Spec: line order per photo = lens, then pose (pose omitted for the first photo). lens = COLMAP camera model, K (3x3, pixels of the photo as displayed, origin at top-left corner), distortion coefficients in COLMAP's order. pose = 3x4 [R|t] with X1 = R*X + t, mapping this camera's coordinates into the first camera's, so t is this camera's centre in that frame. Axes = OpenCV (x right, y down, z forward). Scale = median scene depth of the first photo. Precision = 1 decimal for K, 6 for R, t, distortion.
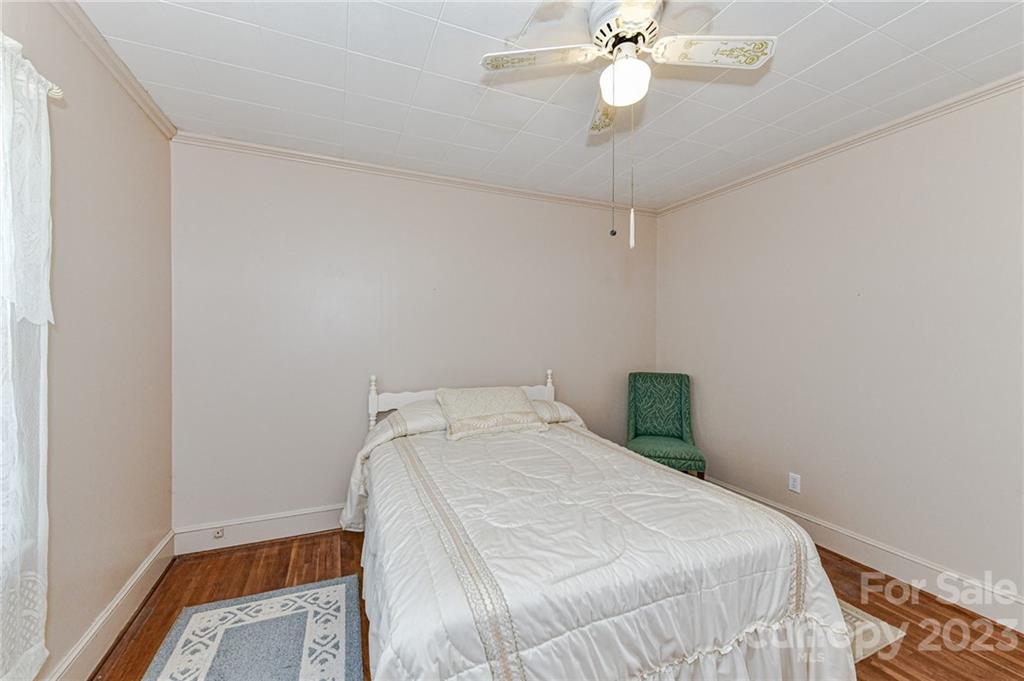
lens RADIAL K [[403.6, 0, 512.2], [0, 403.6, 336.3], [0, 0, 1]] dist [0.002218, -0.000612]
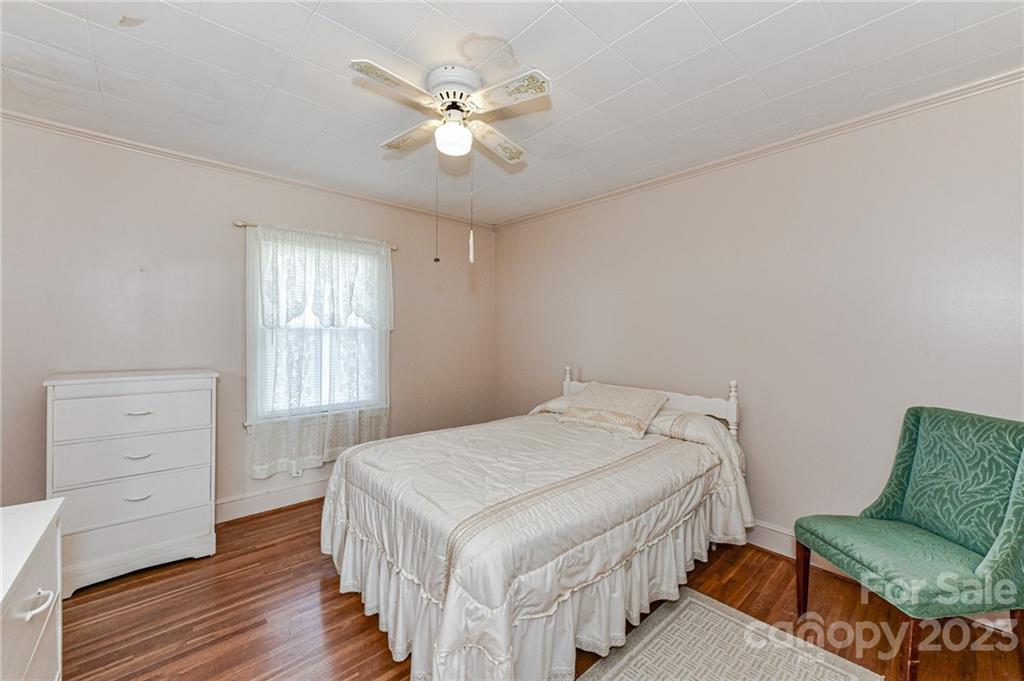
lens RADIAL K [[403.6, 0, 511.7], [0, 403.6, 337.6], [0, 0, 1]] dist [0.002218, -0.000612]
pose [[0.324877, 0.002979, -0.945752, 0.699854], [-0.013607, 0.999906, -0.001524, 0.005424], [0.945658, 0.013364, 0.324887, 0.331040]]
